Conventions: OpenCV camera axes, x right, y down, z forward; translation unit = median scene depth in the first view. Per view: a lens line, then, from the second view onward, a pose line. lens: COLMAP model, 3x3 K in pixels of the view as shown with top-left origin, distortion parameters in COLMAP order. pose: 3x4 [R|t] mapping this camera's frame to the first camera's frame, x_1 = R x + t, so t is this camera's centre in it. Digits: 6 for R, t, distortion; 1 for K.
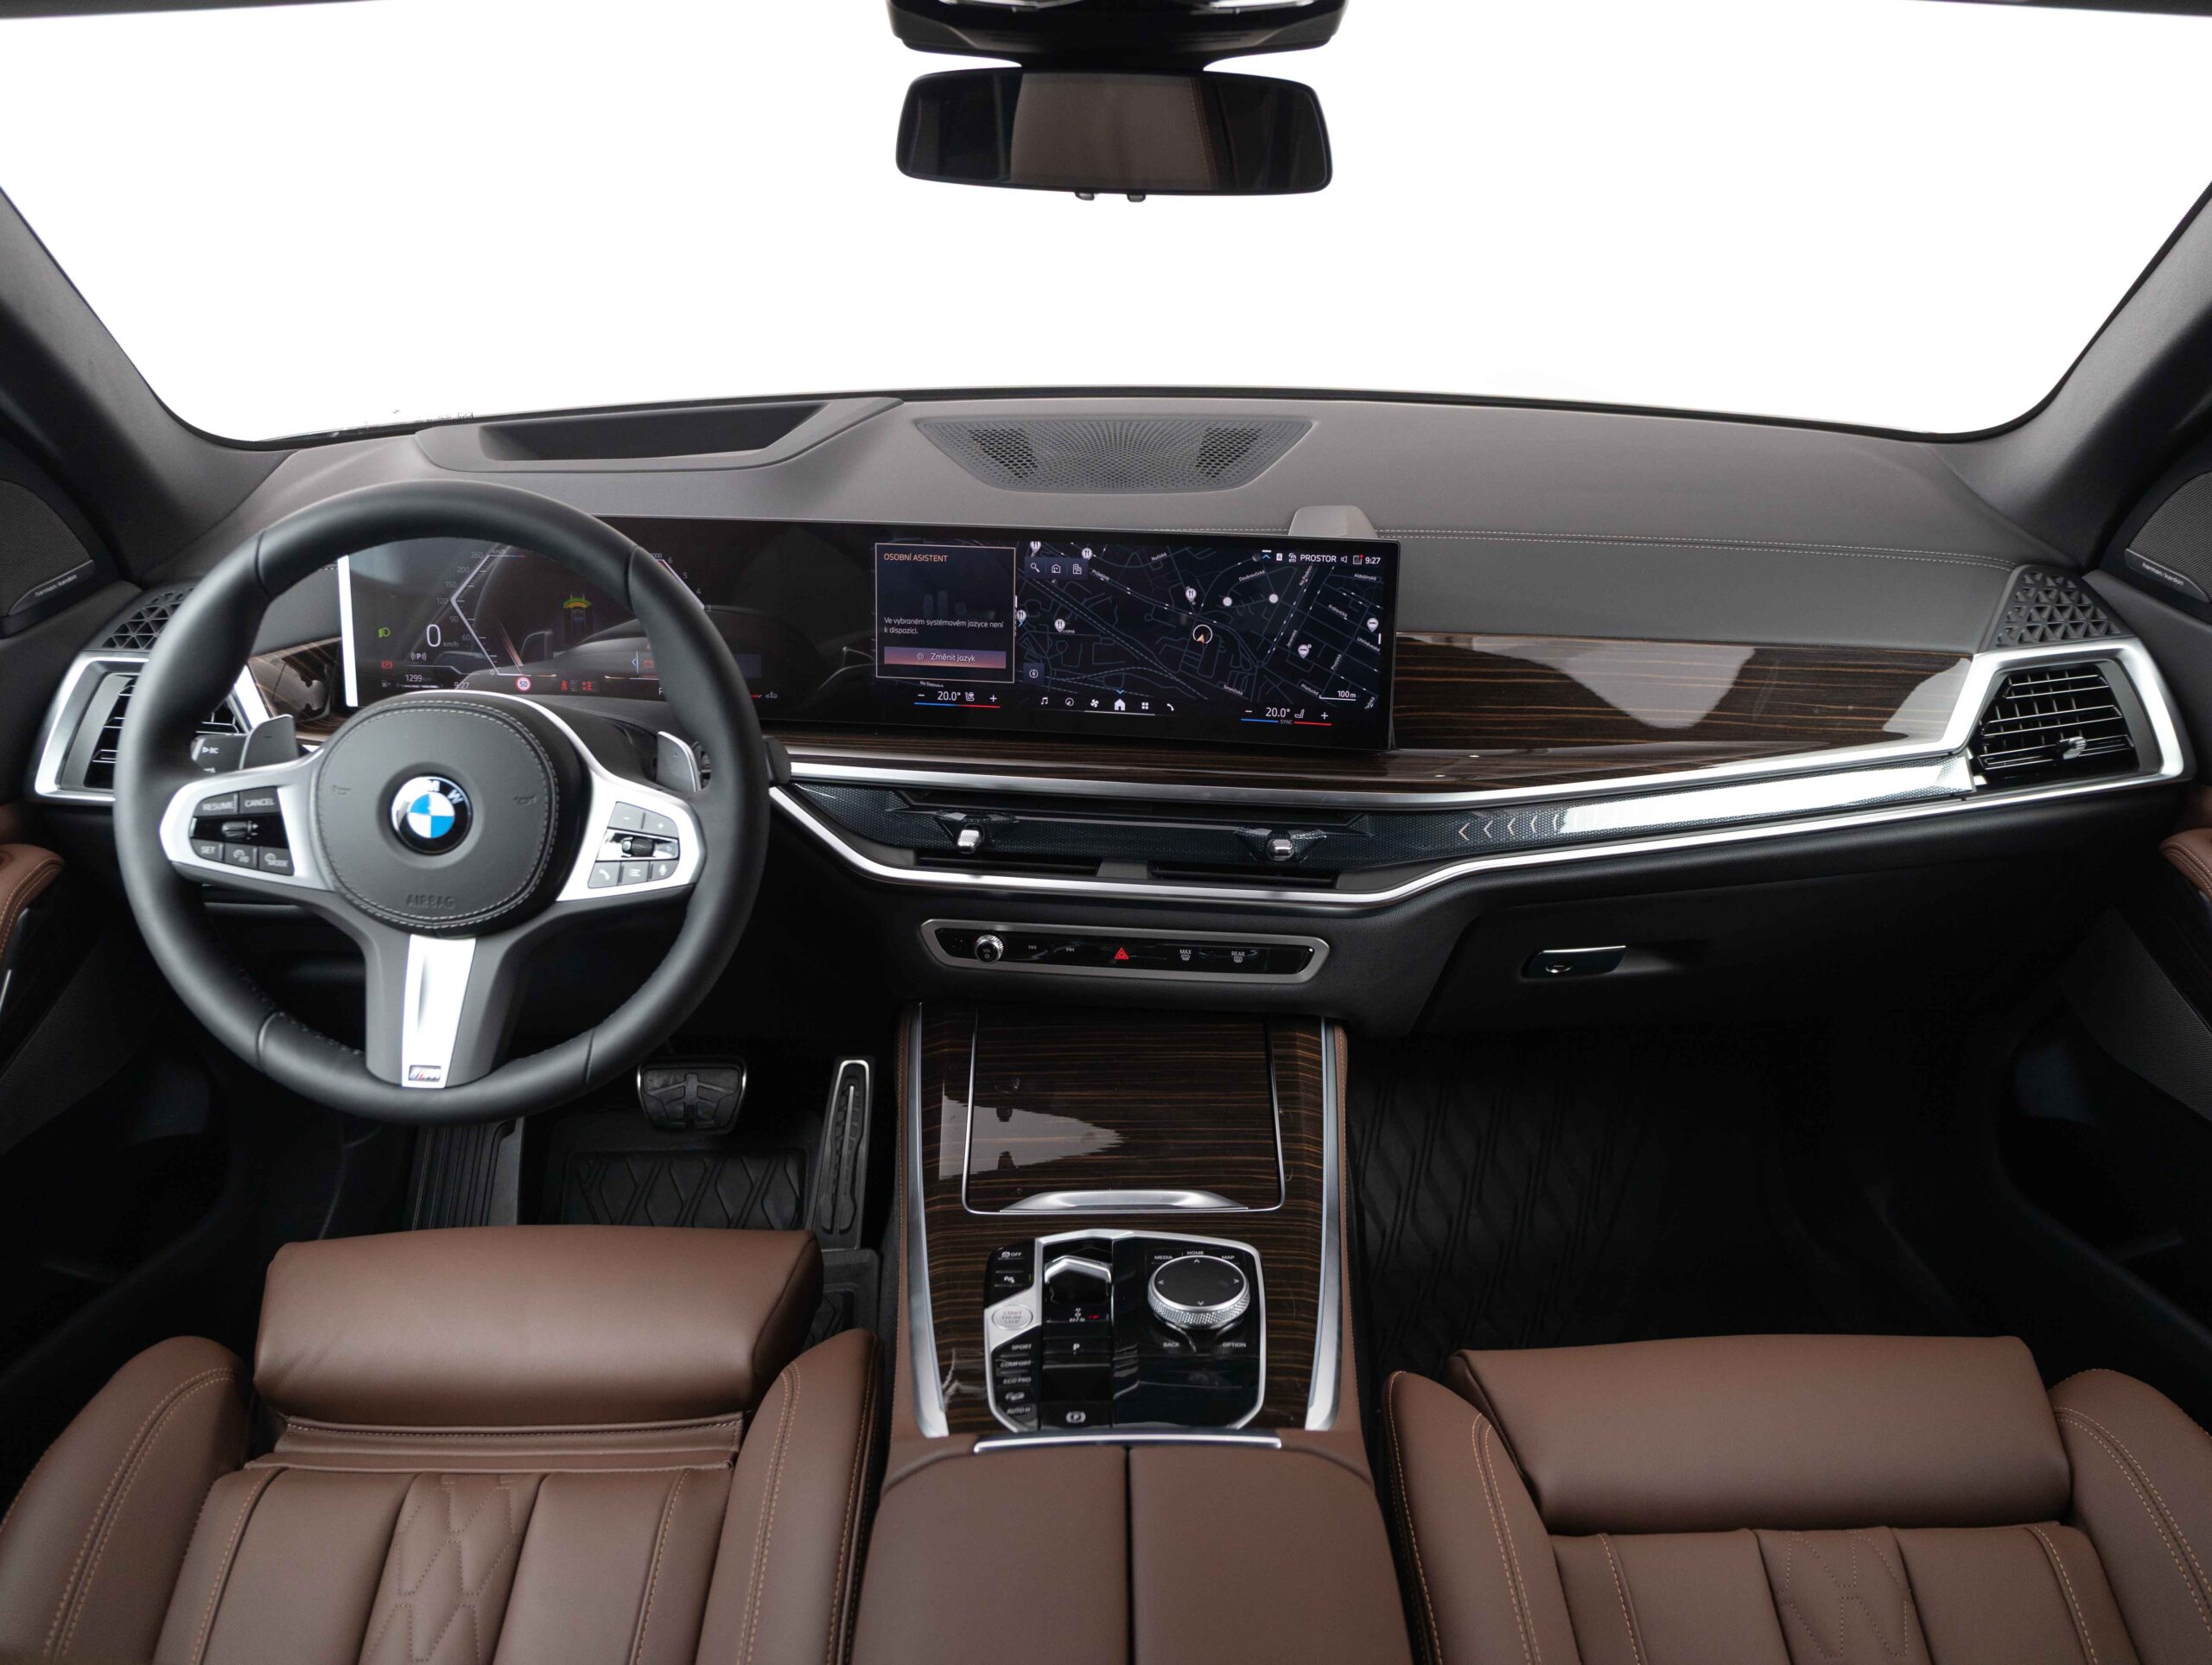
lens RADIAL K [[1615.3, 0, 1107.6], [0, 1615.3, 818.3], [0, 0, 1]] dist [0.000018, 0.000116]
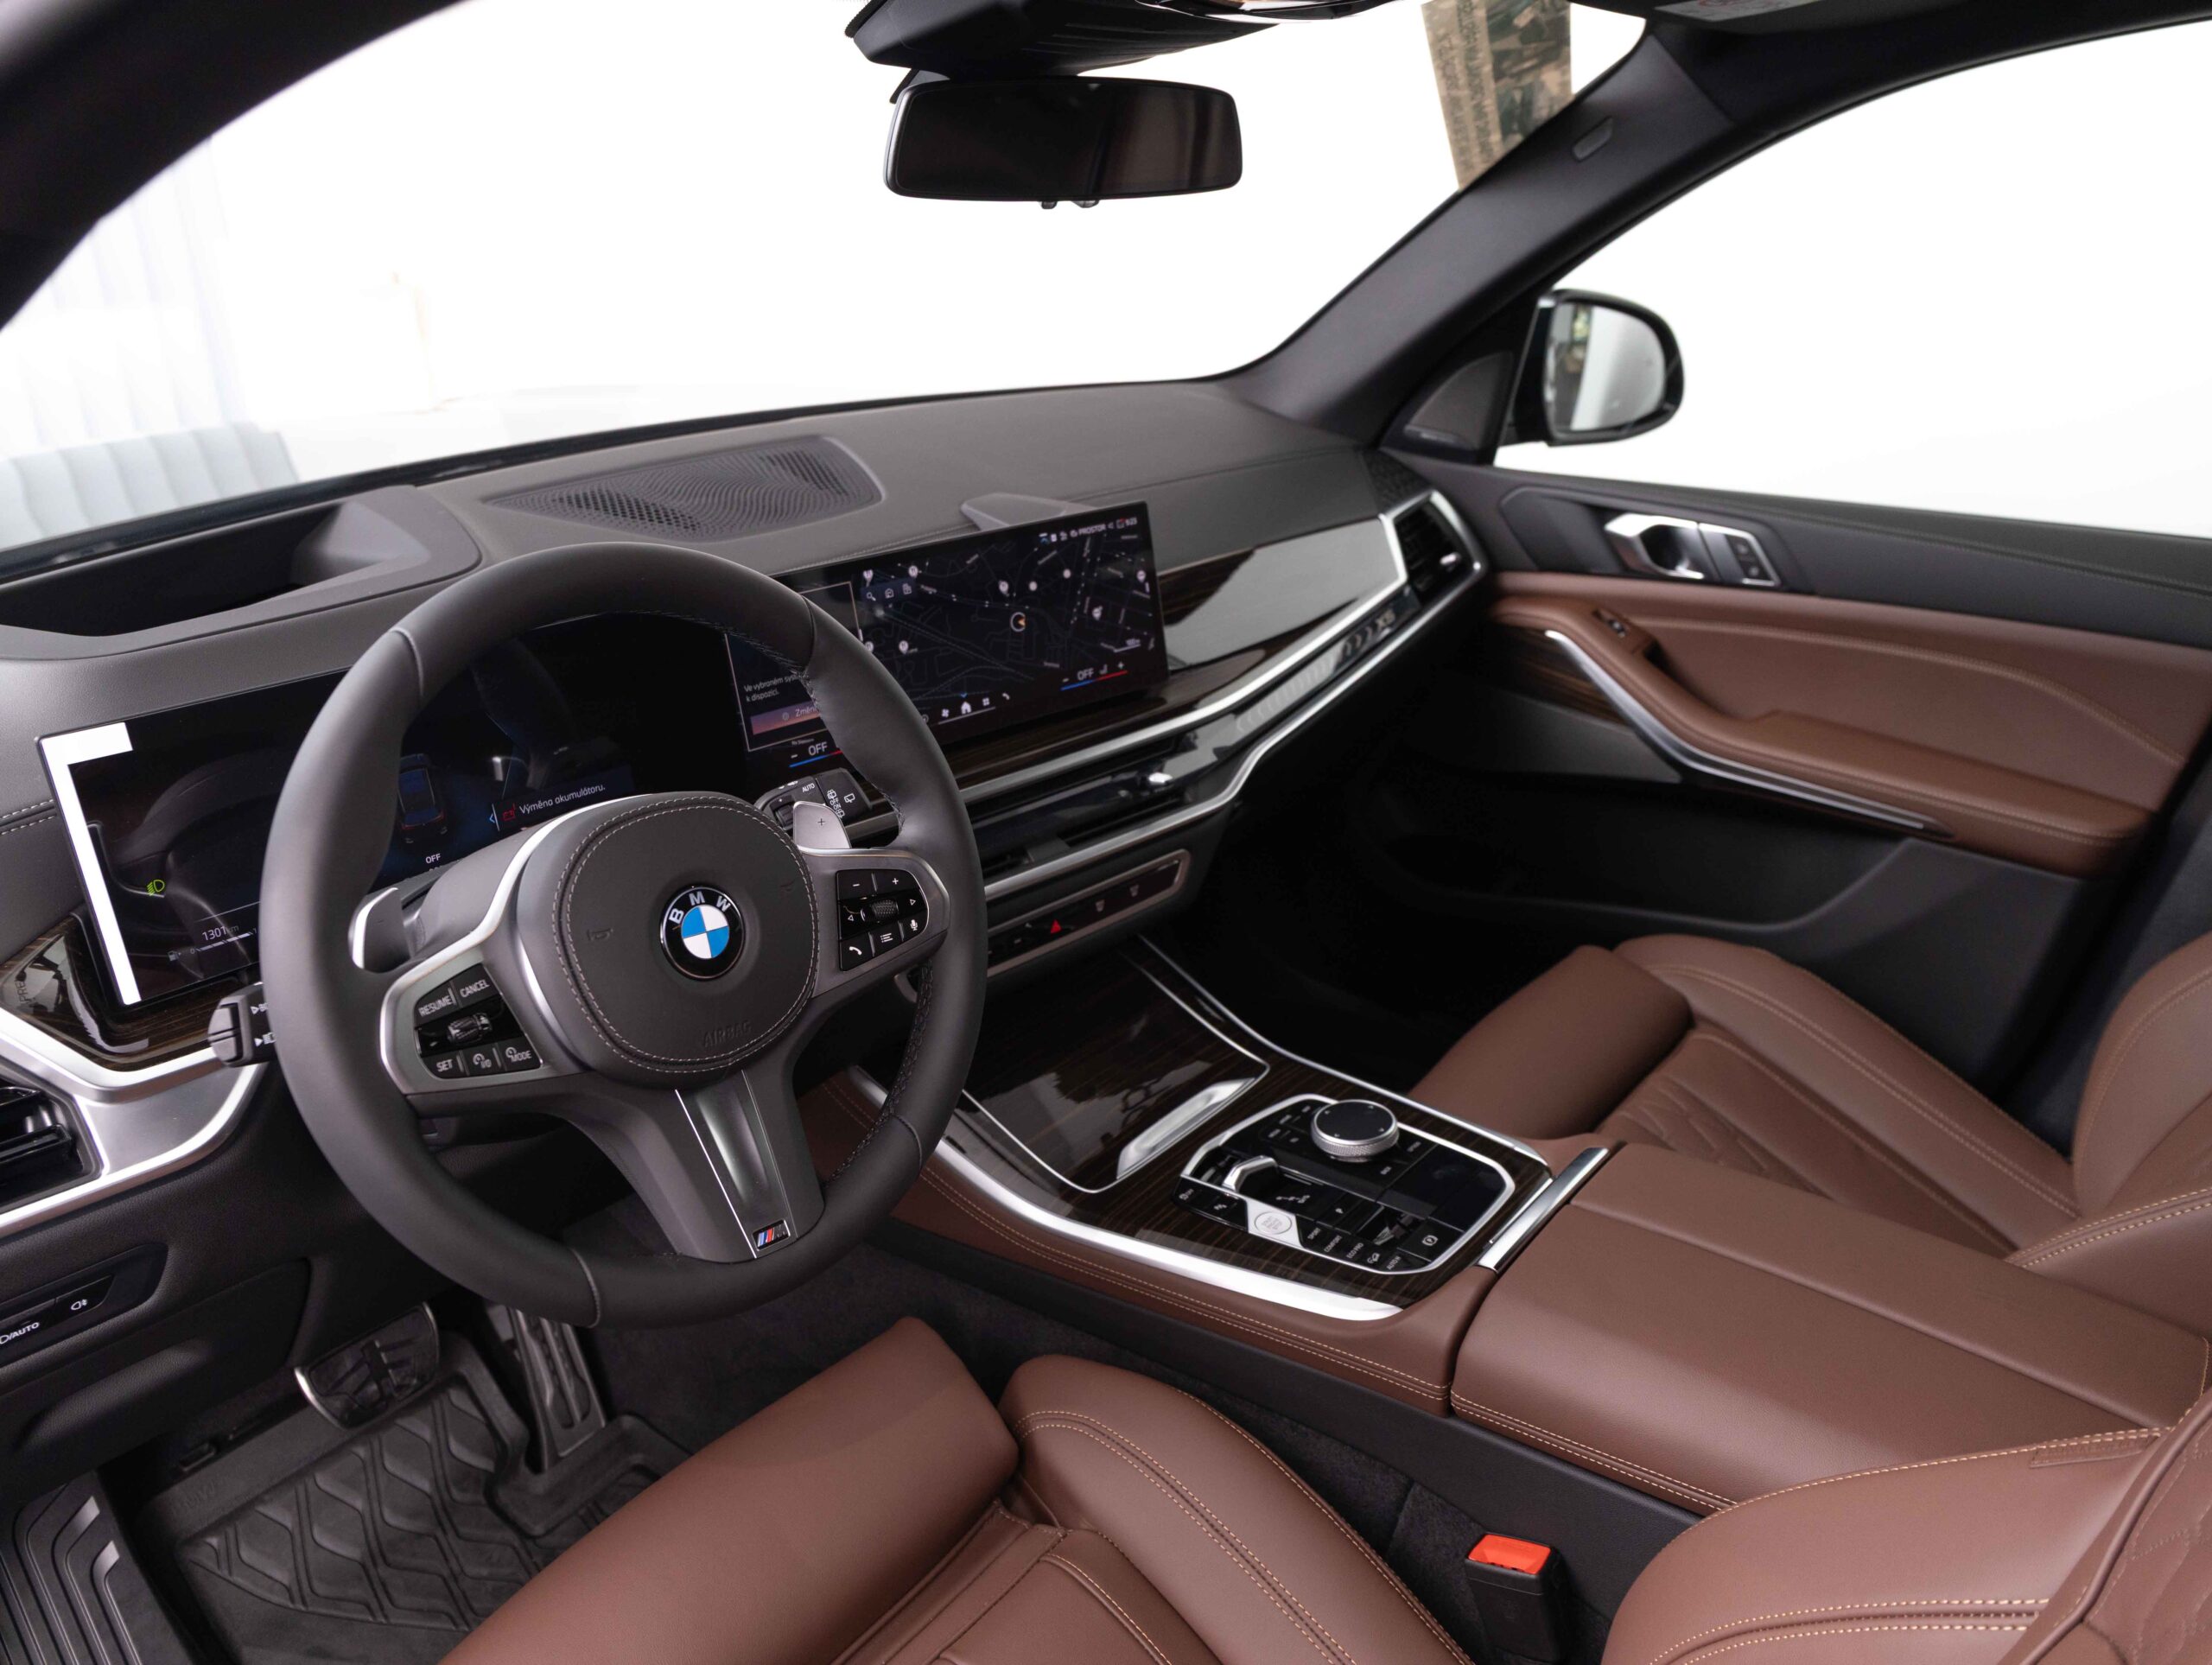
lens RADIAL K [[1469.5, 0, 1109.0], [0, 1469.5, 847.9], [0, 0, 1]] dist [-0.000679, -0.000323]
pose [[0.696606, -0.330789, 0.636647, -0.574831], [0.315800, 0.938154, 0.141904, -0.092589], [-0.644213, 0.102201, 0.757987, 0.234501]]
